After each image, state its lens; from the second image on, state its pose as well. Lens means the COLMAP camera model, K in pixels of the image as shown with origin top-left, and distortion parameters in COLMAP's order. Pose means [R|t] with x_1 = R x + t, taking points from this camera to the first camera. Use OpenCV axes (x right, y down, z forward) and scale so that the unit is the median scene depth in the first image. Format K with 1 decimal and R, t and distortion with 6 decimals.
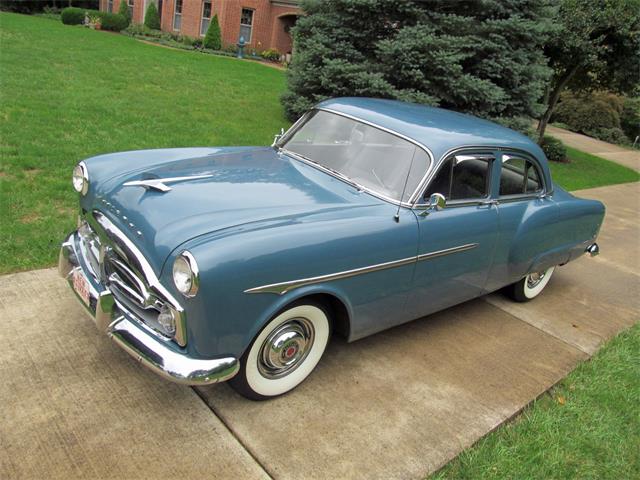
lens RADIAL K [[540.8, 0, 320.0], [0, 540.8, 240.0], [0, 0, 1]] dist [-0.070512, 0.047456]
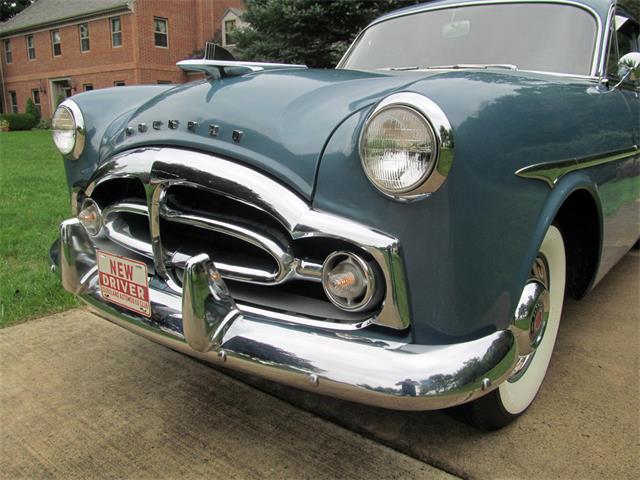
lens RADIAL K [[540.8, 0, 320.0], [0, 540.8, 240.0], [0, 0, 1]] dist [-0.070512, 0.047456]
pose [[0.970702, -0.206534, 0.122810, -0.282766], [0.220433, 0.968835, -0.112997, 0.125647], [-0.095645, 0.136757, 0.985976, 0.427001]]
